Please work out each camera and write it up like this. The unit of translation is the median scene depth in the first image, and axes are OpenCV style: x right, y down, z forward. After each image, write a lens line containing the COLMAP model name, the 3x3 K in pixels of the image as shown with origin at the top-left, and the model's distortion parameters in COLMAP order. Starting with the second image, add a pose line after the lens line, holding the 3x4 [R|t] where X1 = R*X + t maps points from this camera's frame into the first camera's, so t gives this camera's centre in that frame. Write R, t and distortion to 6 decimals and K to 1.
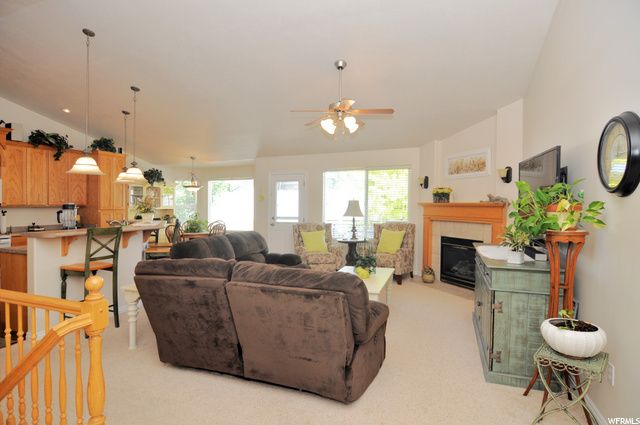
lens RADIAL K [[346.6, 0, 307.6], [0, 346.6, 221.2], [0, 0, 1]] dist [-0.019204, 0.000905]
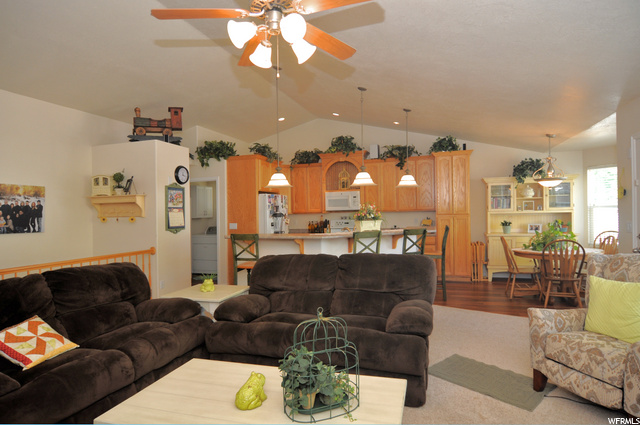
lens RADIAL K [[346.6, 0, 325.8], [0, 346.6, 216.6], [0, 0, 1]] dist [-0.019204, 0.000905]
pose [[0.100779, 0.017945, -0.994747, 0.357734], [-0.025267, 0.999561, 0.015472, -0.038783], [0.994588, 0.023575, 0.101188, 0.674618]]
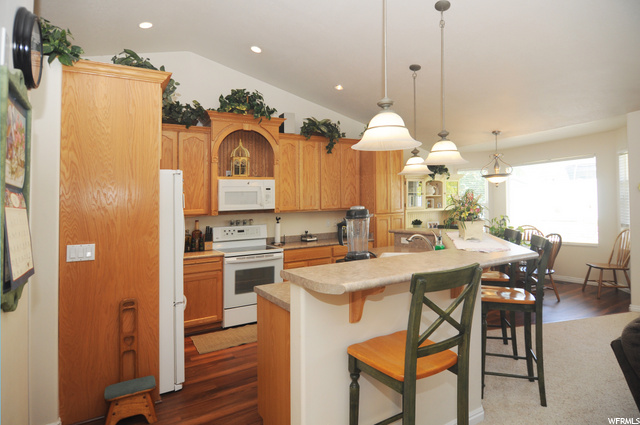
lens RADIAL K [[346.6, 0, 319.2], [0, 346.6, 206.7], [0, 0, 1]] dist [-0.019204, 0.000905]
pose [[0.798601, -0.028202, -0.601200, -0.275246], [0.004941, 0.999175, -0.040307, -0.020716], [0.601841, 0.029219, 0.798082, 0.355355]]
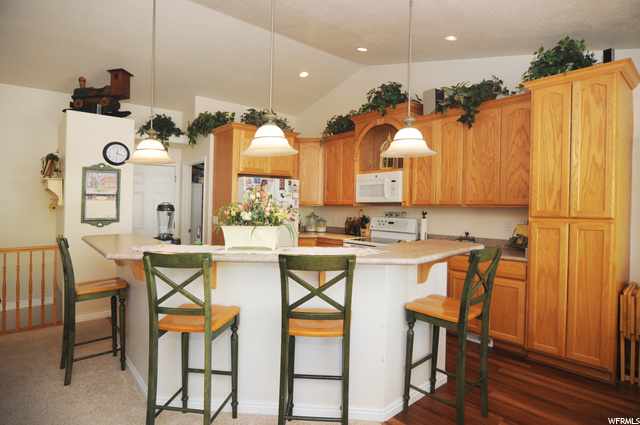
lens RADIAL K [[346.6, 0, 314.2], [0, 346.6, 201.0], [0, 0, 1]] dist [-0.019204, 0.000905]
pose [[-0.433443, -0.002205, -0.901178, -0.098687], [-0.041618, 0.998979, 0.017573, -0.054428], [0.900220, 0.045123, -0.433092, 1.055971]]
